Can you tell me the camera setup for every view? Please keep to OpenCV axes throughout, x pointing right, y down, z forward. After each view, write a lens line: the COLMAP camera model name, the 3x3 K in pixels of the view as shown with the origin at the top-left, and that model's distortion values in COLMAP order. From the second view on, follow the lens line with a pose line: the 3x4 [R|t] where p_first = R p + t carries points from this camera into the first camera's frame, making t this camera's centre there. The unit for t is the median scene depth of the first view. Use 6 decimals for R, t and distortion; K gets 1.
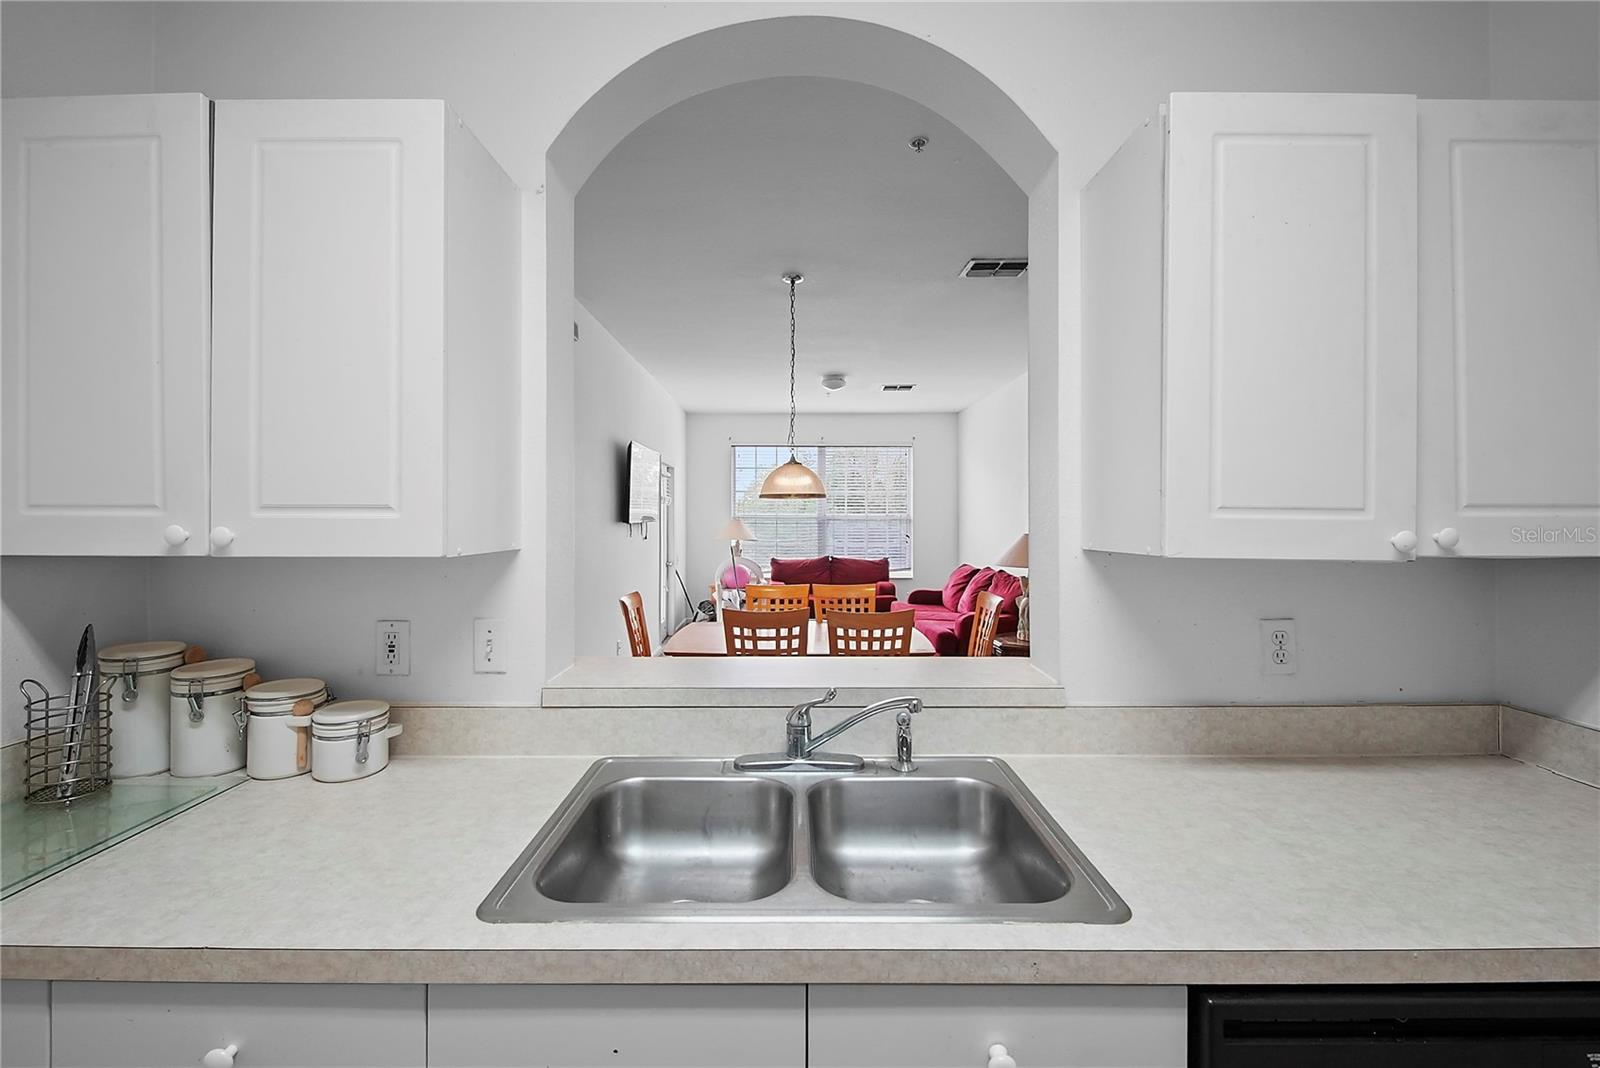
lens RADIAL K [[668.8, 0, 795.6], [0, 668.8, 506.9], [0, 0, 1]] dist [-0.001278, -0.000216]
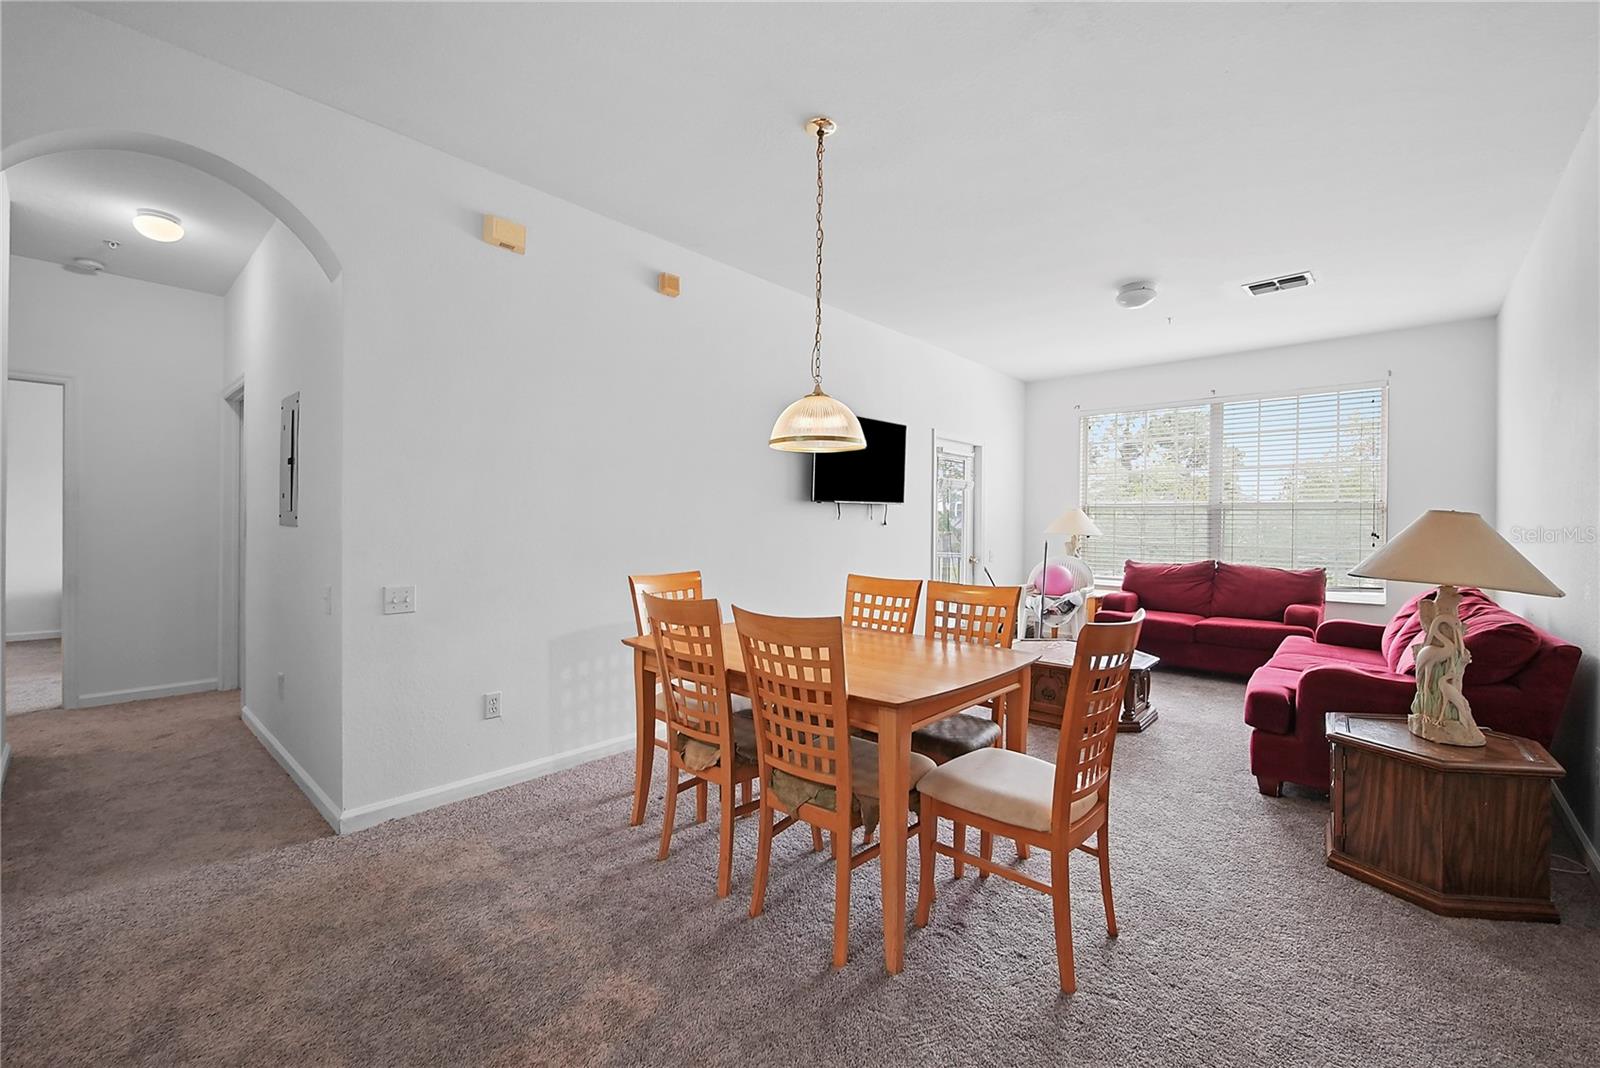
lens RADIAL K [[651.7, 0, 800.6], [0, 651.7, 523.0], [0, 0, 1]] dist [-0.000424, -0.001050]
pose [[0.734859, 0.005113, -0.678201, 0.192022], [0.005390, 0.999896, 0.013379, 0.022867], [0.678199, -0.013488, 0.734755, 0.219495]]
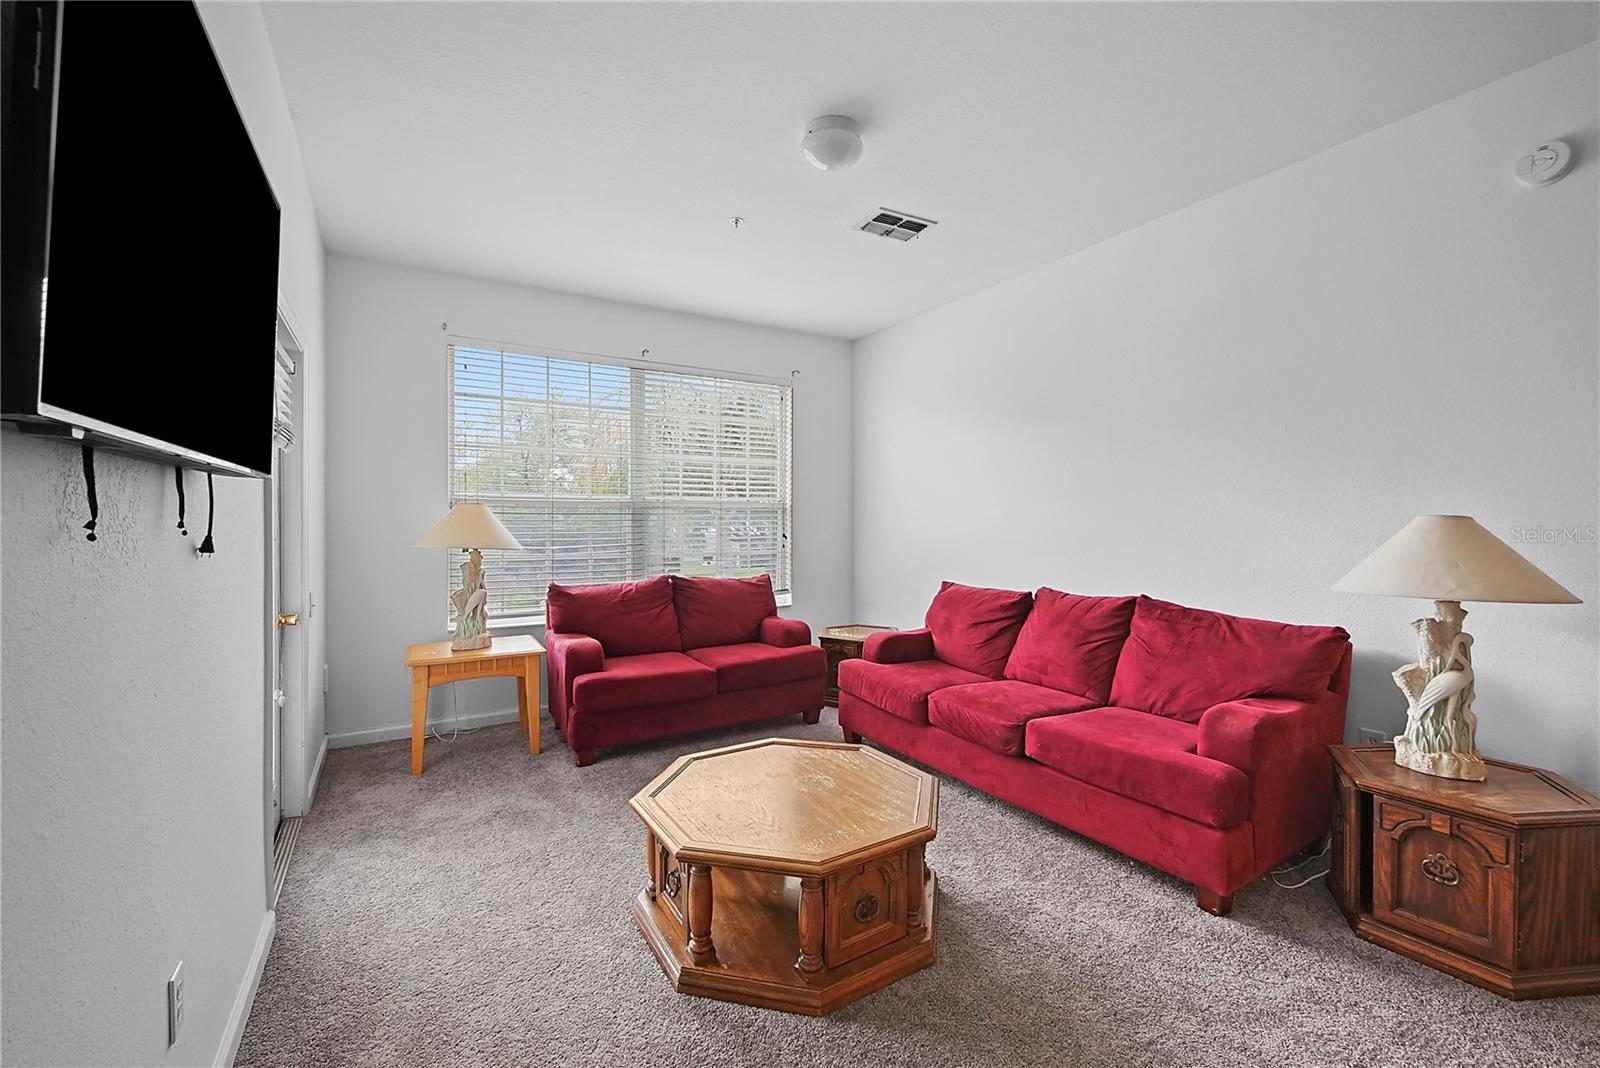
lens RADIAL K [[651.7, 0, 800.6], [0, 651.7, 523.0], [0, 0, 1]] dist [-0.000424, -0.001050]
pose [[0.861843, -0.004852, 0.507152, -0.118321], [-0.004584, 0.999839, 0.017355, 0.022854], [-0.507155, -0.017282, 0.861682, 0.509724]]
